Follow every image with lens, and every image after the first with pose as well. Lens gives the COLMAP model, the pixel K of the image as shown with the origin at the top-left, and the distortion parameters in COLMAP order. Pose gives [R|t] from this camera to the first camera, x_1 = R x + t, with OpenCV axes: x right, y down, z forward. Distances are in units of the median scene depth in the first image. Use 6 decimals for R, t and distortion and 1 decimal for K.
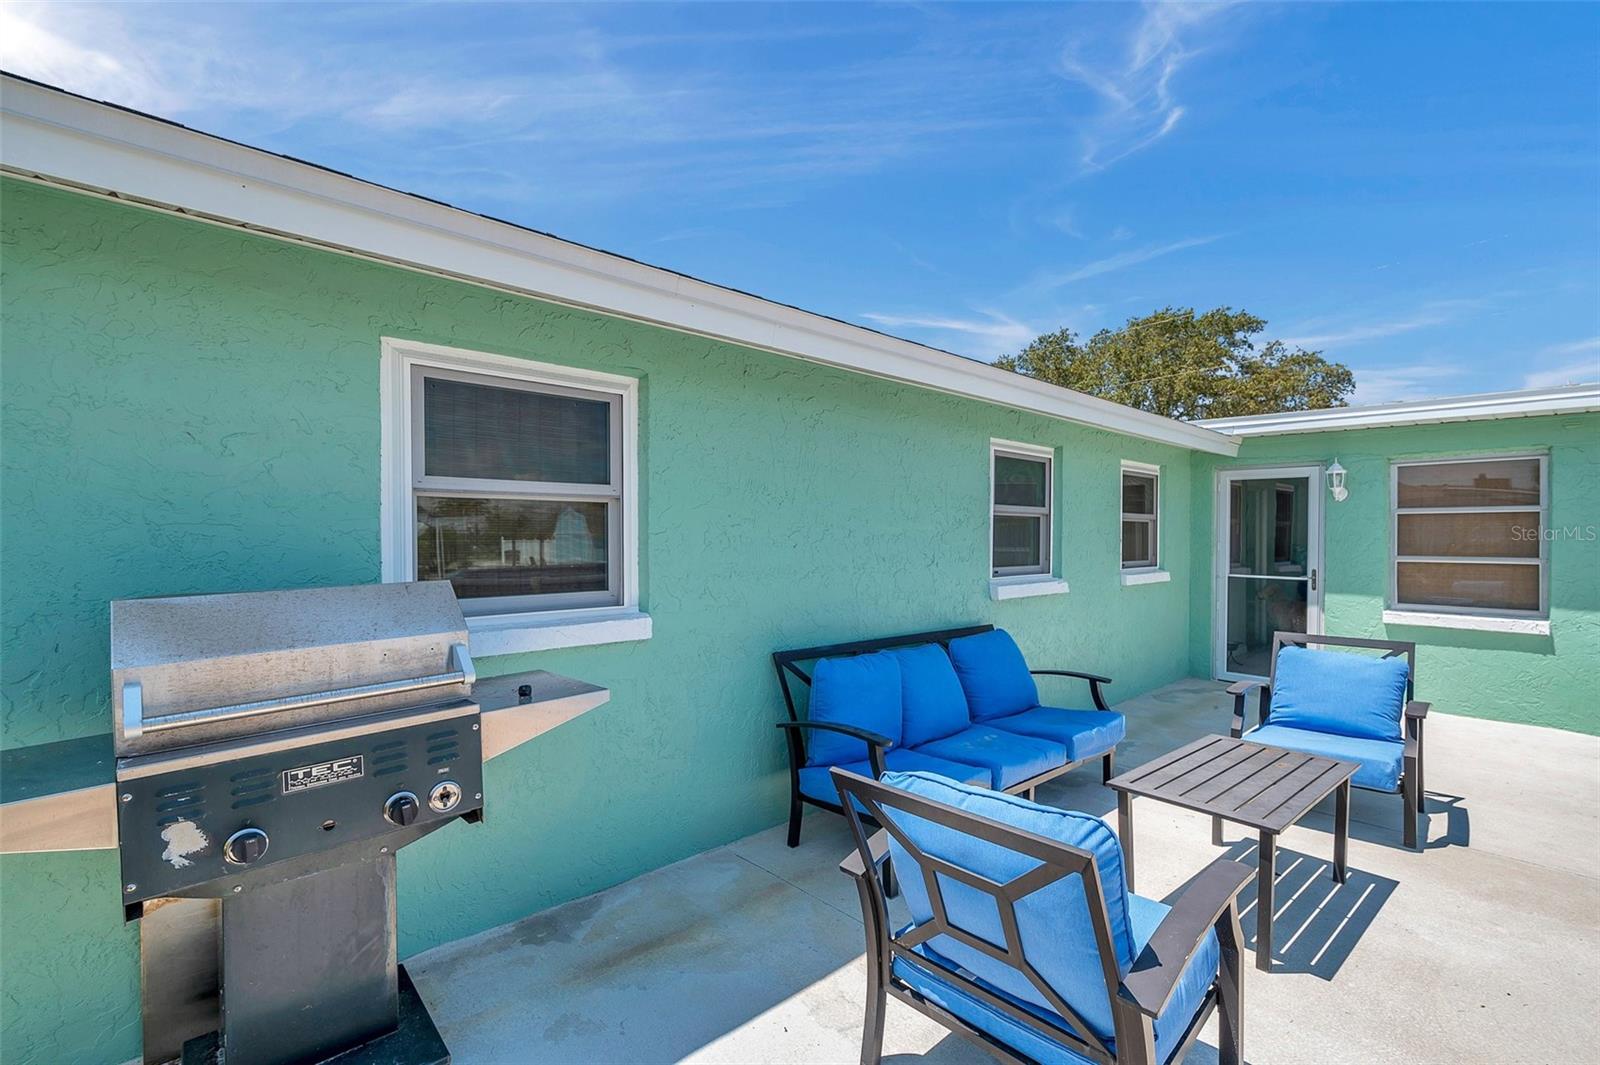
lens RADIAL K [[709.5, 0, 800.0], [0, 709.5, 532.5], [0, 0, 1]] dist [-0.001515, -0.000162]
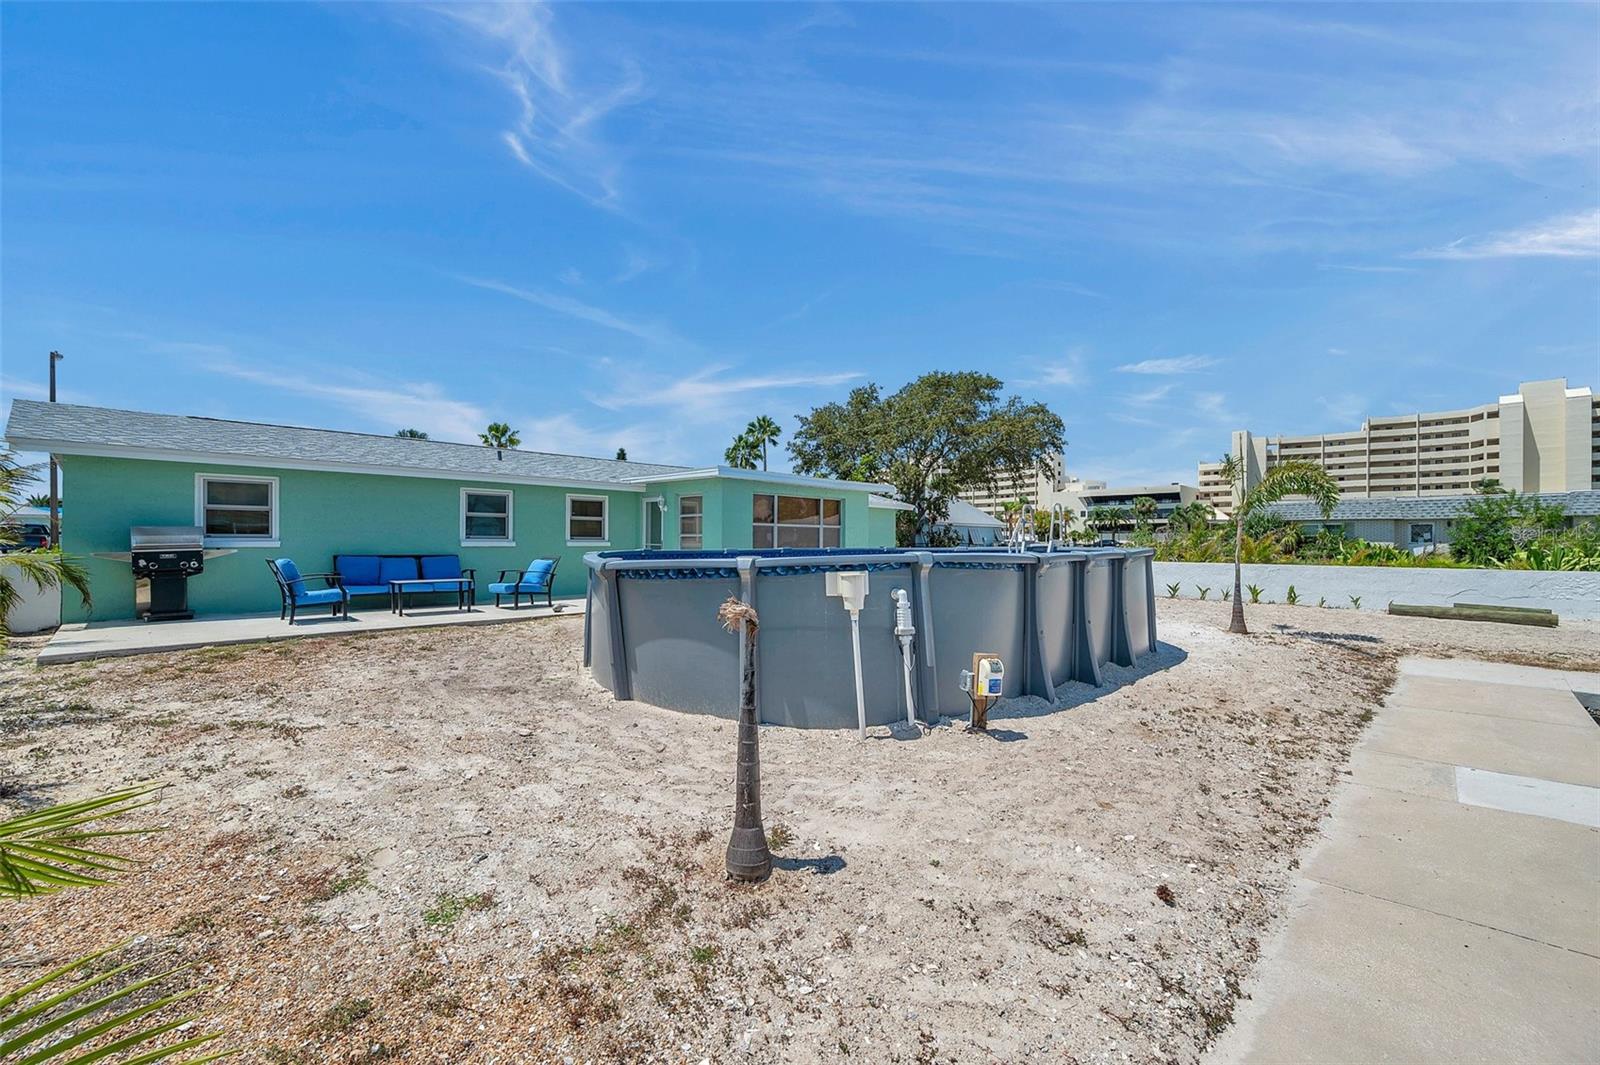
lens RADIAL K [[631.4, 0, 805.0], [0, 631.4, 531.4], [0, 0, 1]] dist [-0.001705, 0.000066]
pose [[0.998144, 0.002567, 0.060840, 1.300057], [-0.001864, 0.999931, -0.011614, 0.054917], [-0.060865, 0.011479, 0.998080, -1.379764]]
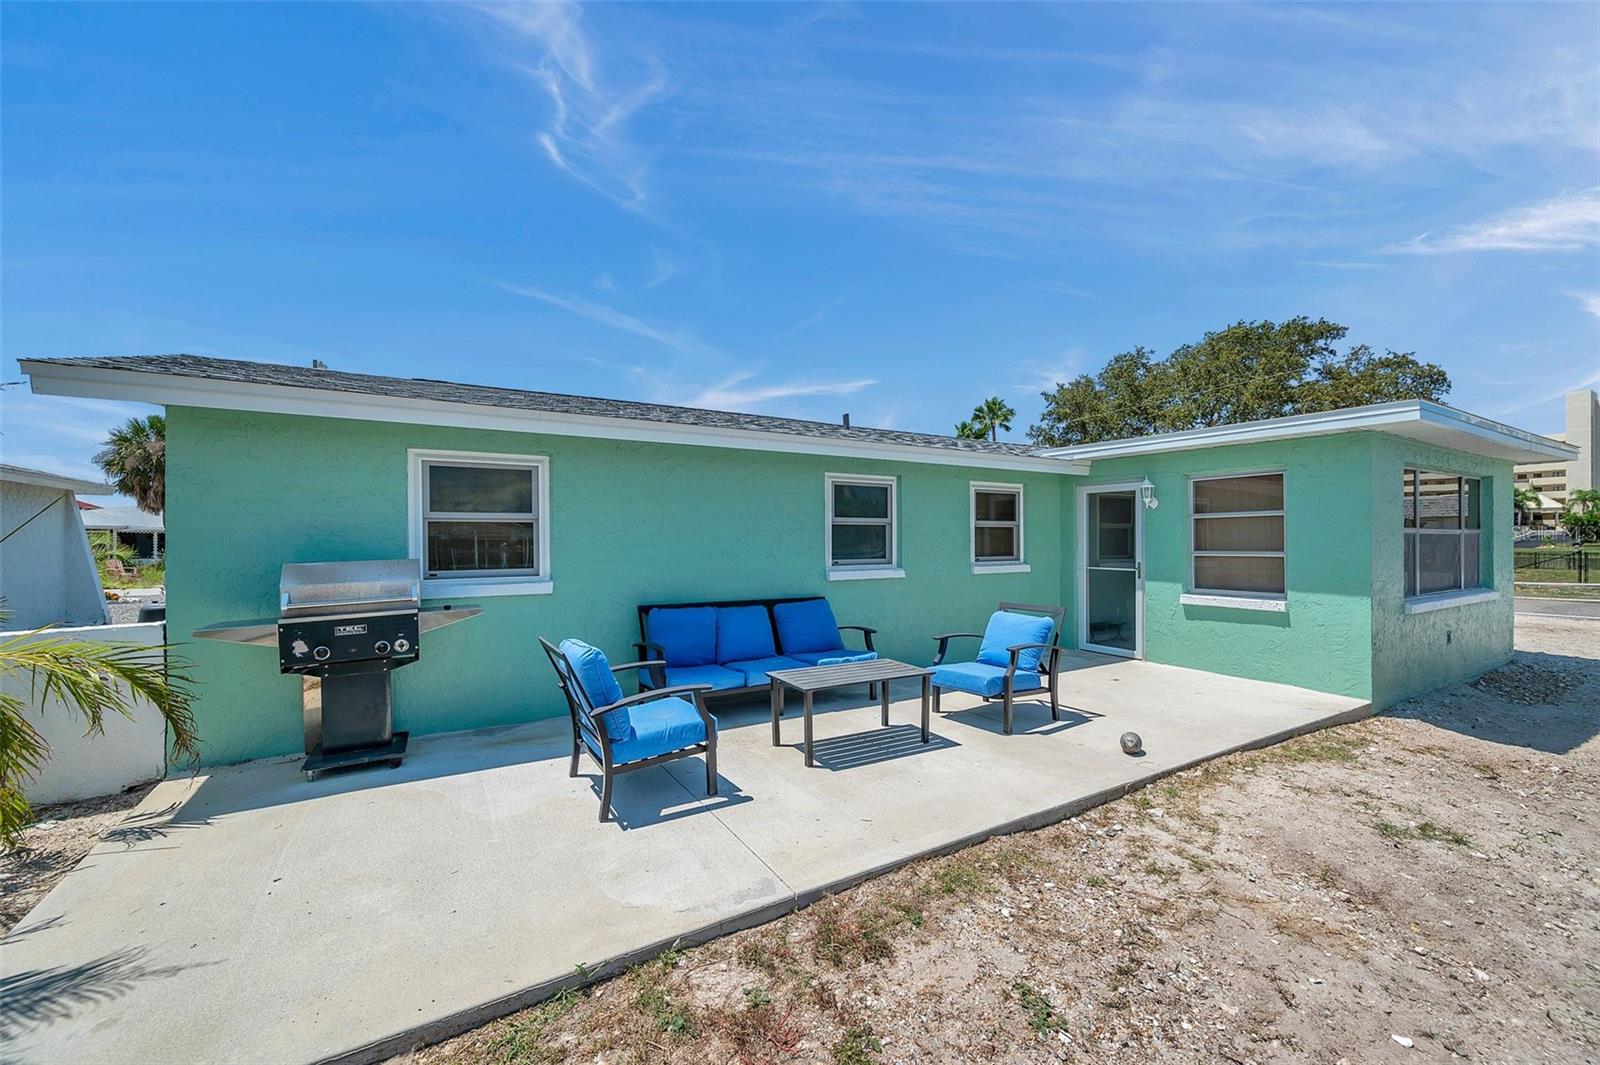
lens RADIAL K [[631.4, 0, 805.0], [0, 631.4, 531.4], [0, 0, 1]] dist [-0.001705, 0.000066]
pose [[0.980552, -0.011523, -0.195920, 0.431555], [0.009188, 0.999876, -0.012821, 0.006117], [0.196044, 0.010772, 0.980536, -0.289792]]
